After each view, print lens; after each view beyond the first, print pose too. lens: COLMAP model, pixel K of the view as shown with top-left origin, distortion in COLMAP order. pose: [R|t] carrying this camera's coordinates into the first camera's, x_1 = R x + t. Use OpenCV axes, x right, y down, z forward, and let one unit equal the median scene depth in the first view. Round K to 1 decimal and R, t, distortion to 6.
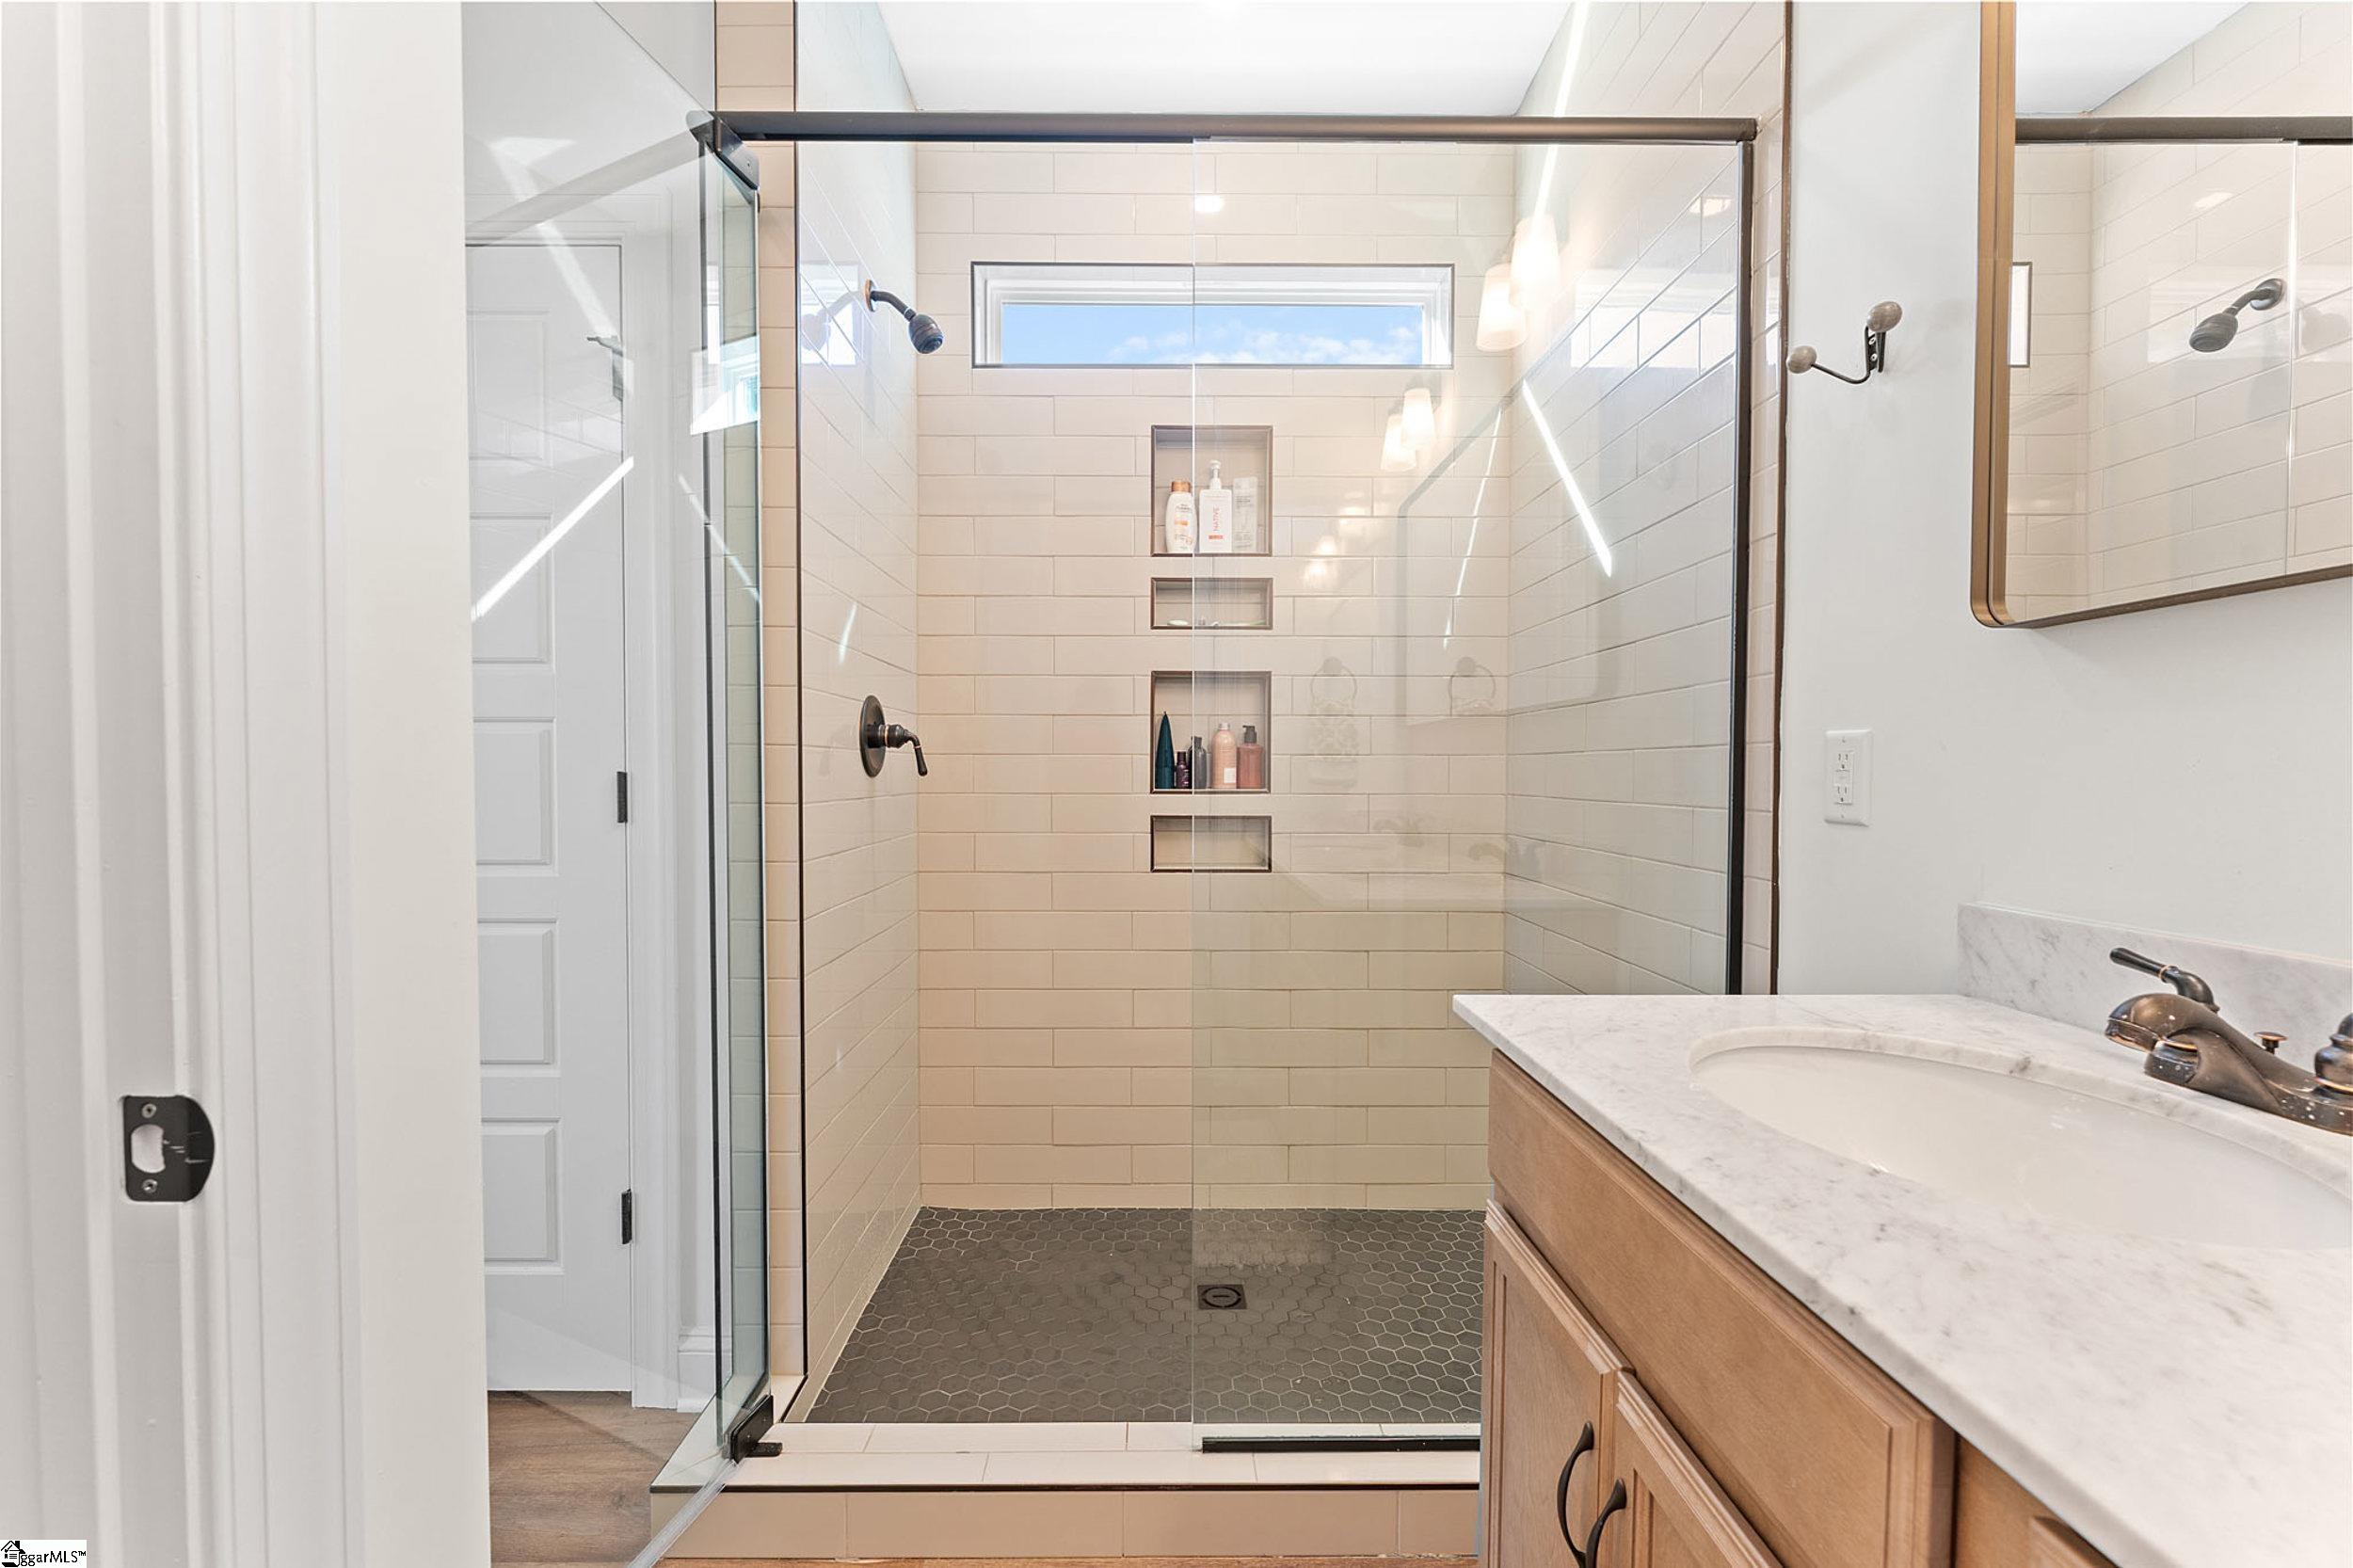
lens RADIAL K [[955.9, 0, 1169.7], [0, 955.9, 798.5], [0, 0, 1]] dist [-0.000686, -0.000417]
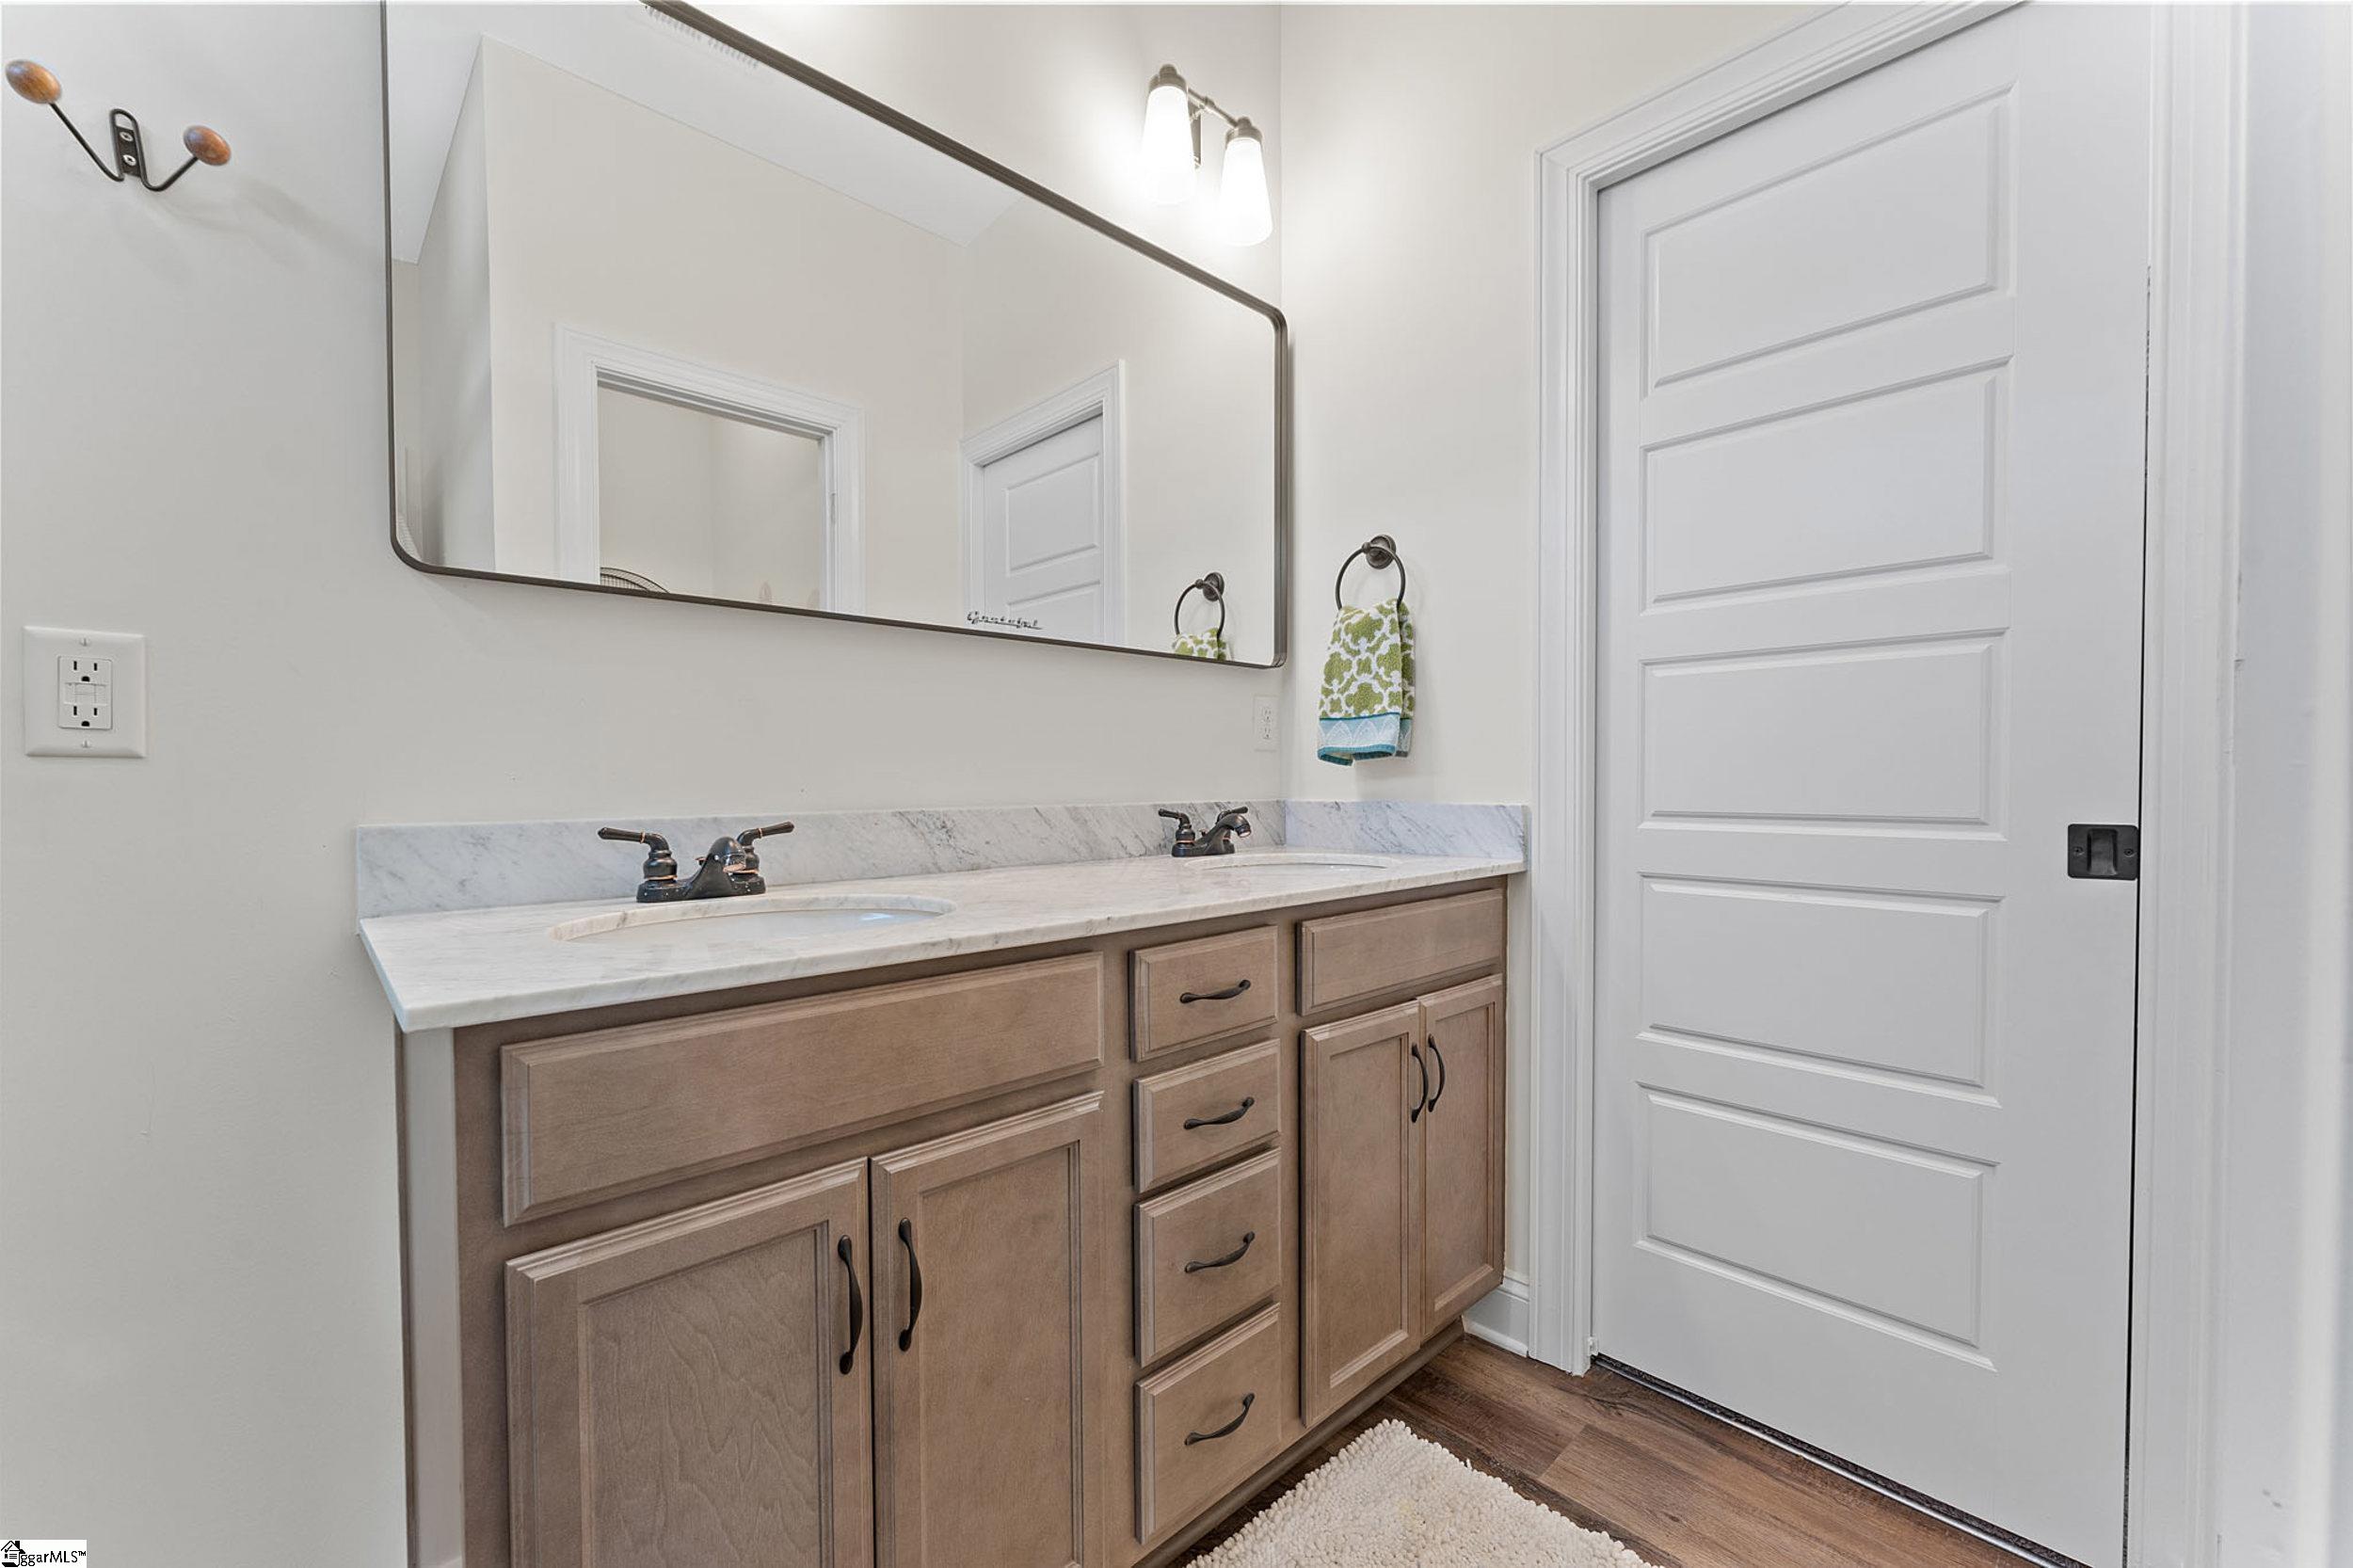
lens RADIAL K [[943.4, 0, 1170.0], [0, 943.4, 798.1], [0, 0, 1]] dist [0.000786, -0.000470]
pose [[-0.678298, -0.013069, 0.734671, -0.260594], [0.024436, 0.998888, 0.040330, 0.032405], [-0.734381, 0.045308, -0.677224, 0.570518]]
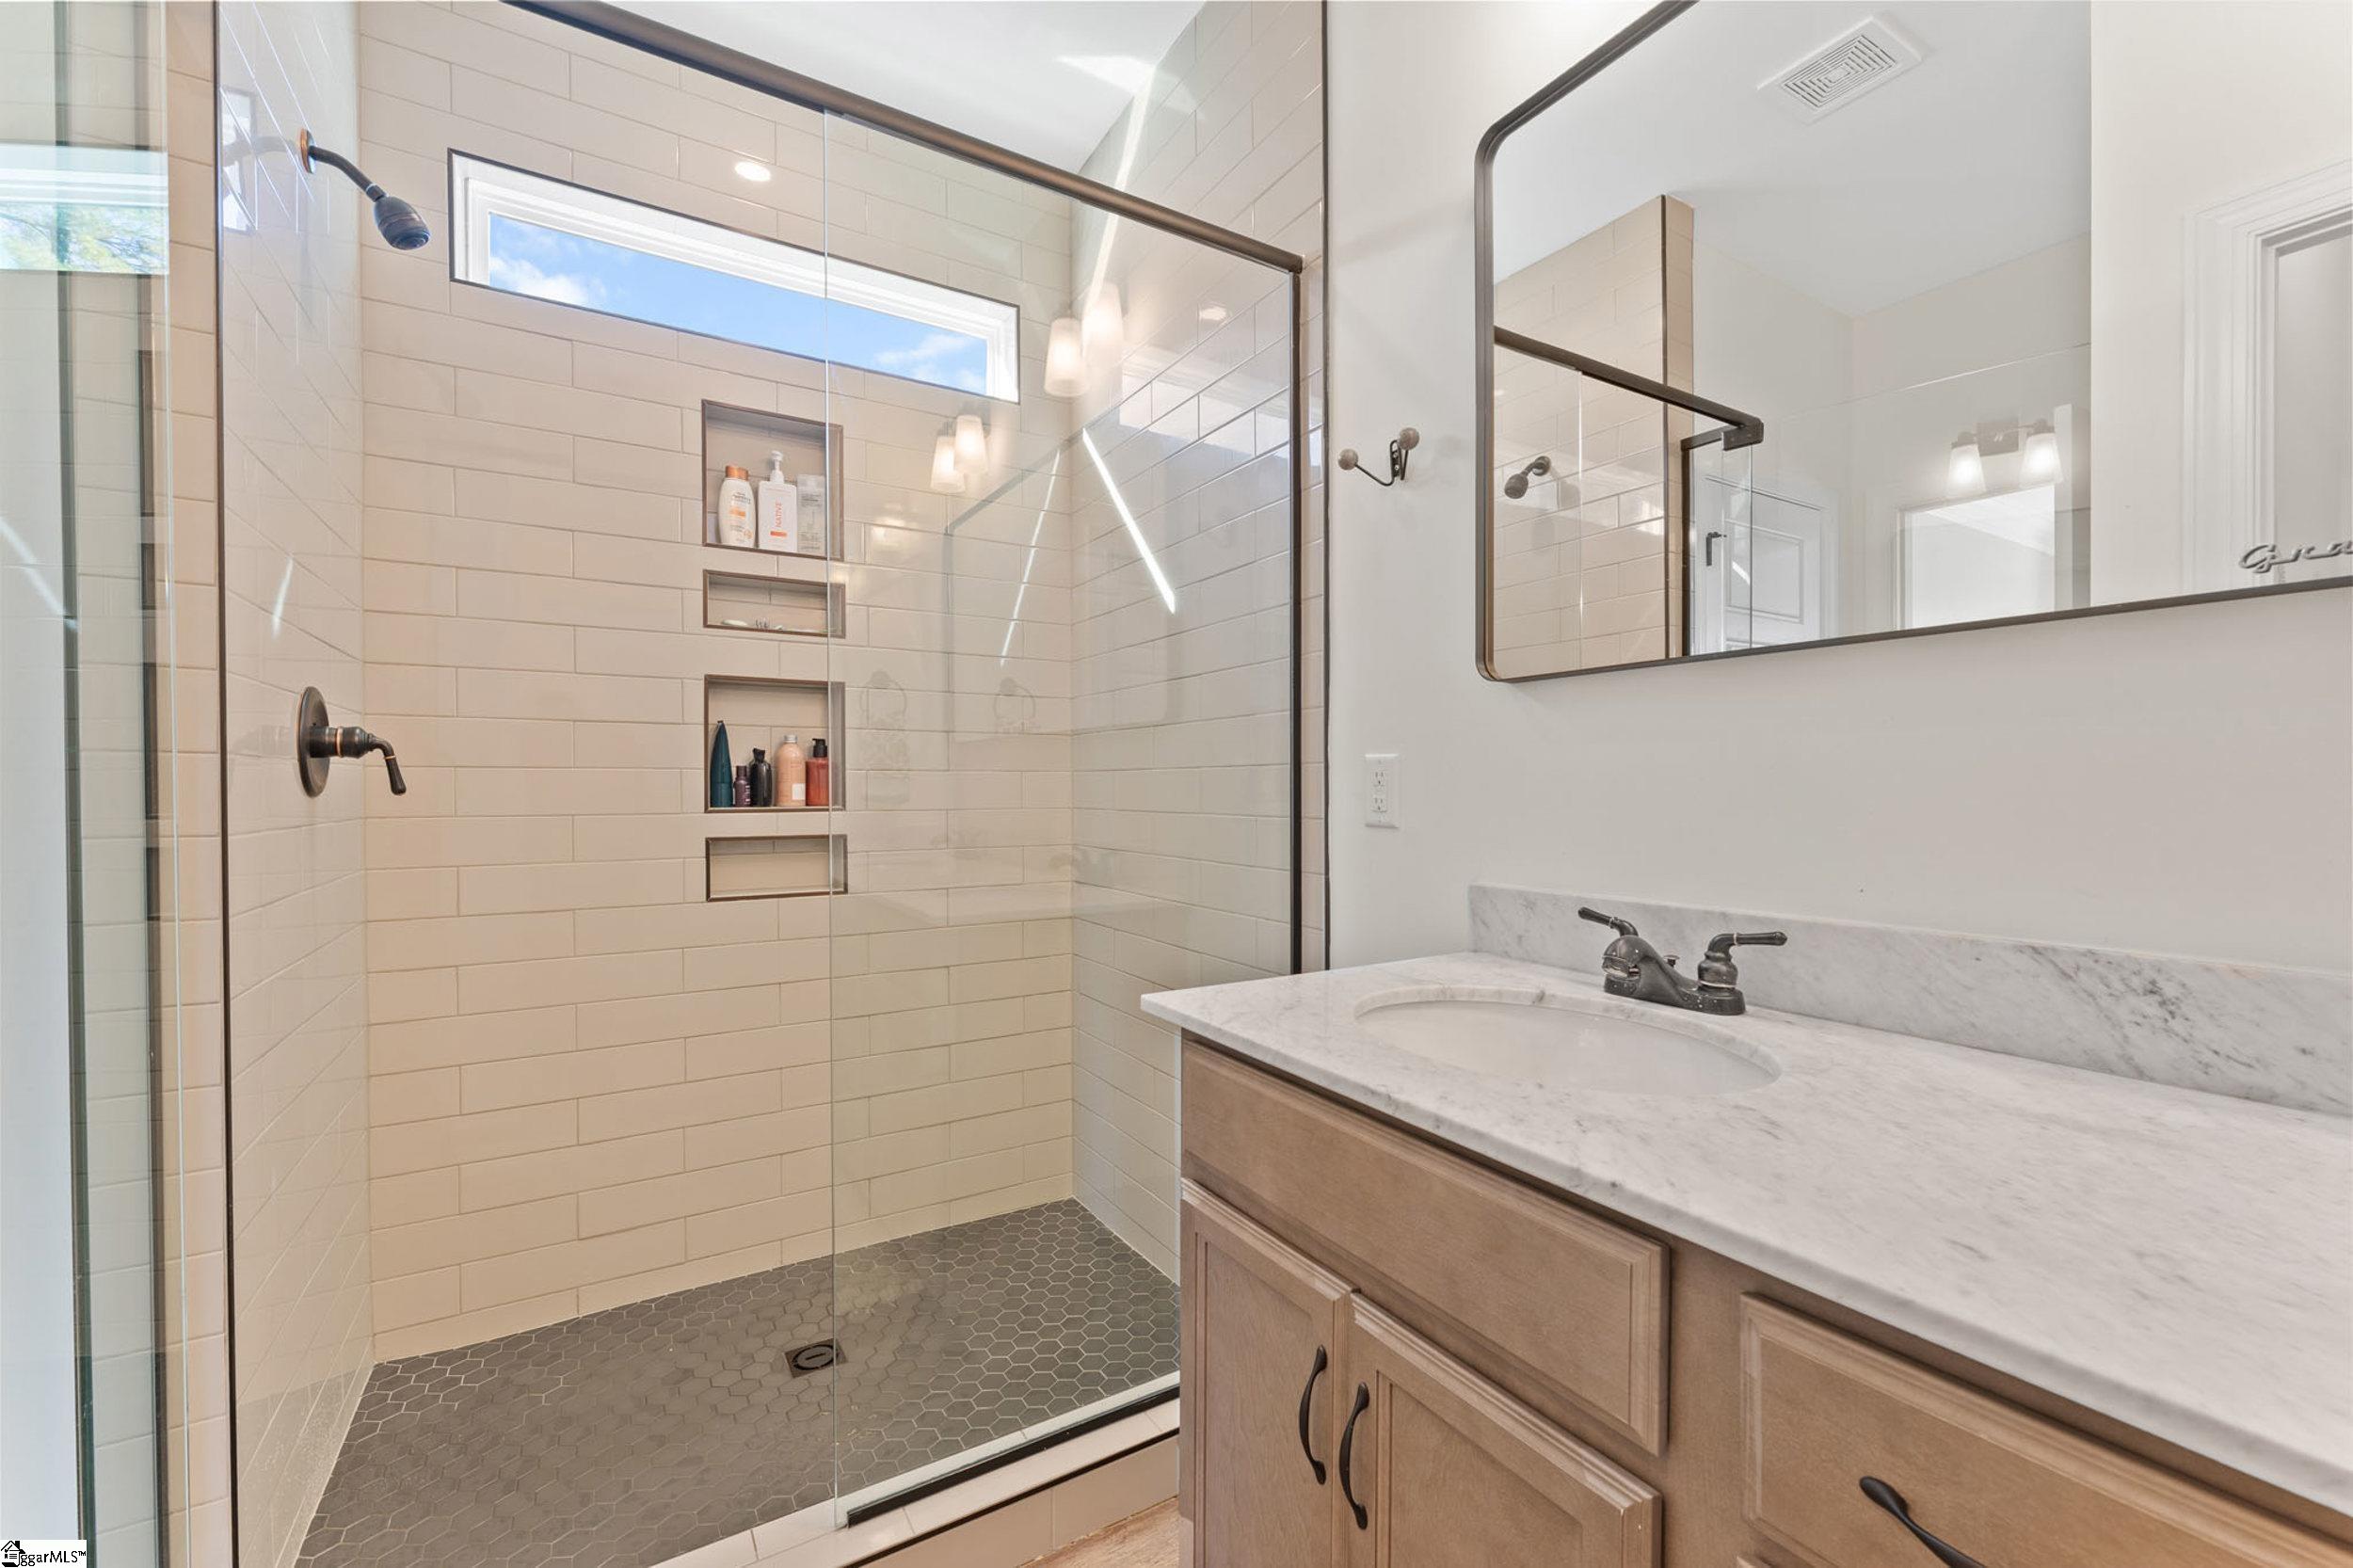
lens RADIAL K [[943.4, 0, 1170.0], [0, 943.4, 798.1], [0, 0, 1]] dist [0.000786, -0.000470]
pose [[0.860858, -0.009548, 0.508756, -0.116509], [0.017586, 0.999785, -0.010994, -0.002151], [-0.508542, 0.018411, 0.860841, 0.035623]]
